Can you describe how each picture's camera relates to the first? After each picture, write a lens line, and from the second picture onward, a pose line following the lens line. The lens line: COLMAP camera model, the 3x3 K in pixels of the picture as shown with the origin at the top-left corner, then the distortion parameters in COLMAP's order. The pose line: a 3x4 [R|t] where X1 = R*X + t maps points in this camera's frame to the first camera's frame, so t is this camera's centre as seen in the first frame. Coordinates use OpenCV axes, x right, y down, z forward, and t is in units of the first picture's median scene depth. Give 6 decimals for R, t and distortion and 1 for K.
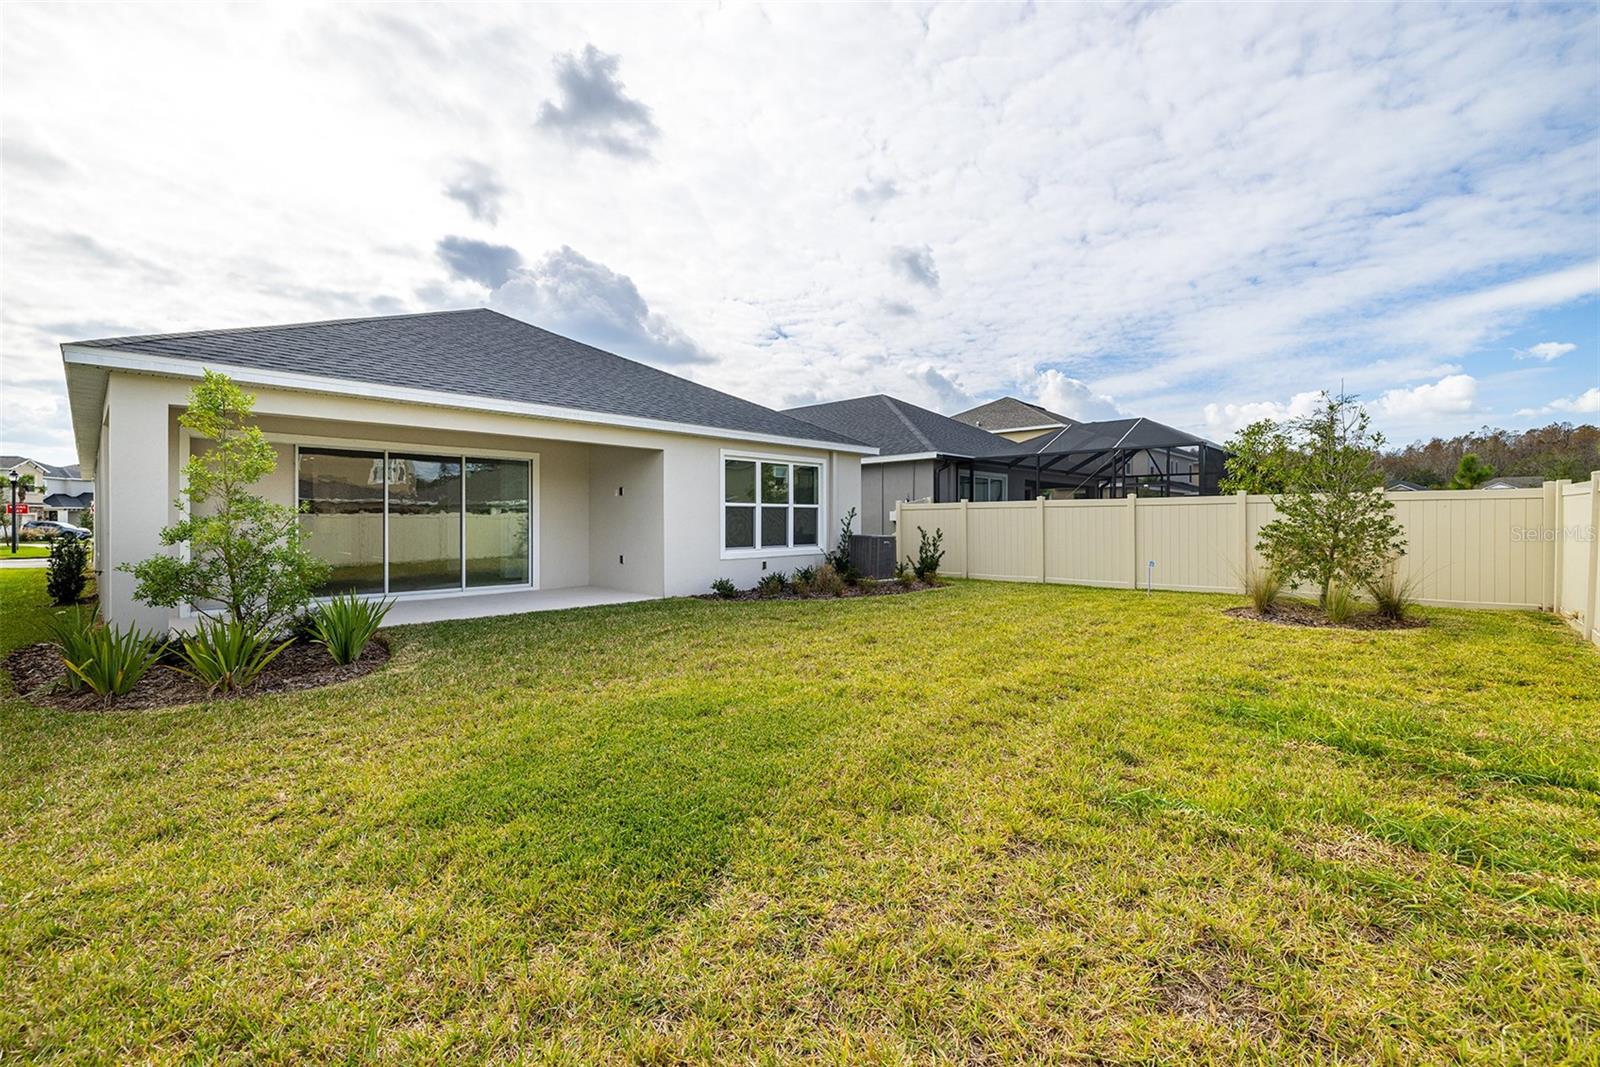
lens RADIAL K [[678.9, 0, 792.5], [0, 678.9, 523.8], [0, 0, 1]] dist [-0.000420, -0.000493]
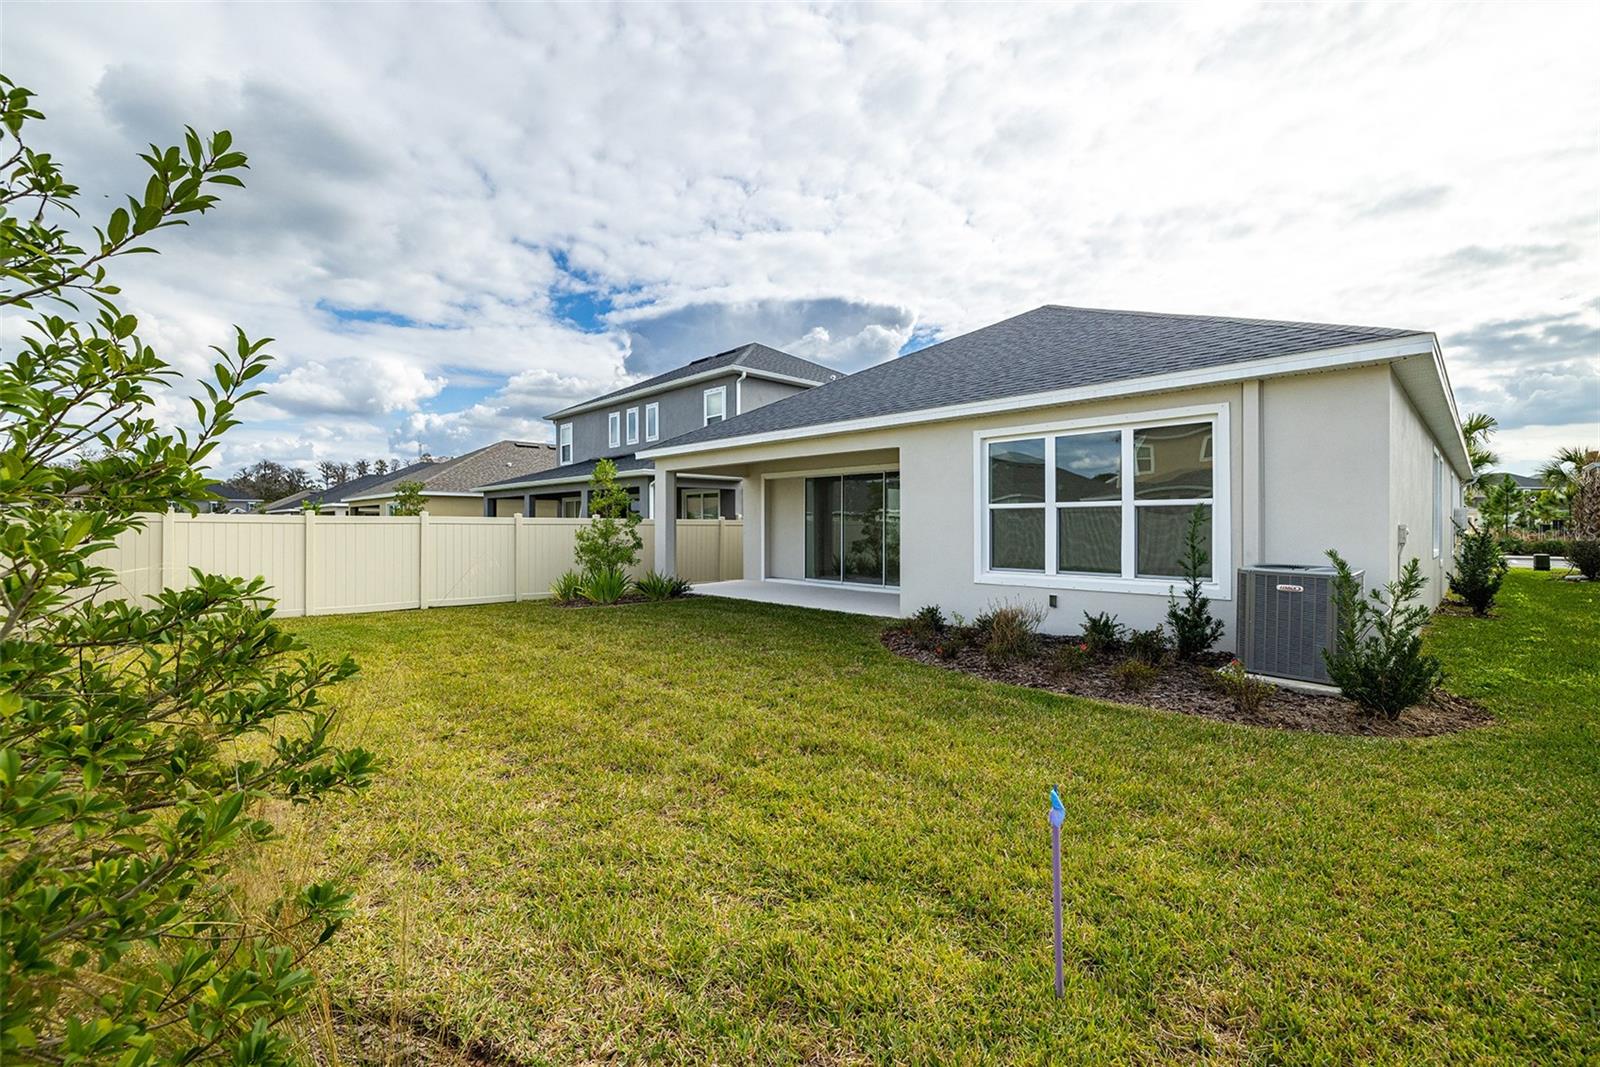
lens RADIAL K [[666.7, 0, 796.4], [0, 666.7, 517.7], [0, 0, 1]] dist [-0.000042, 0.000005]
pose [[-0.049317, -0.009551, -0.998738, 0.564842], [-0.001532, 0.999954, -0.009487, -0.009765], [0.998782, 0.001062, -0.049329, 0.755809]]
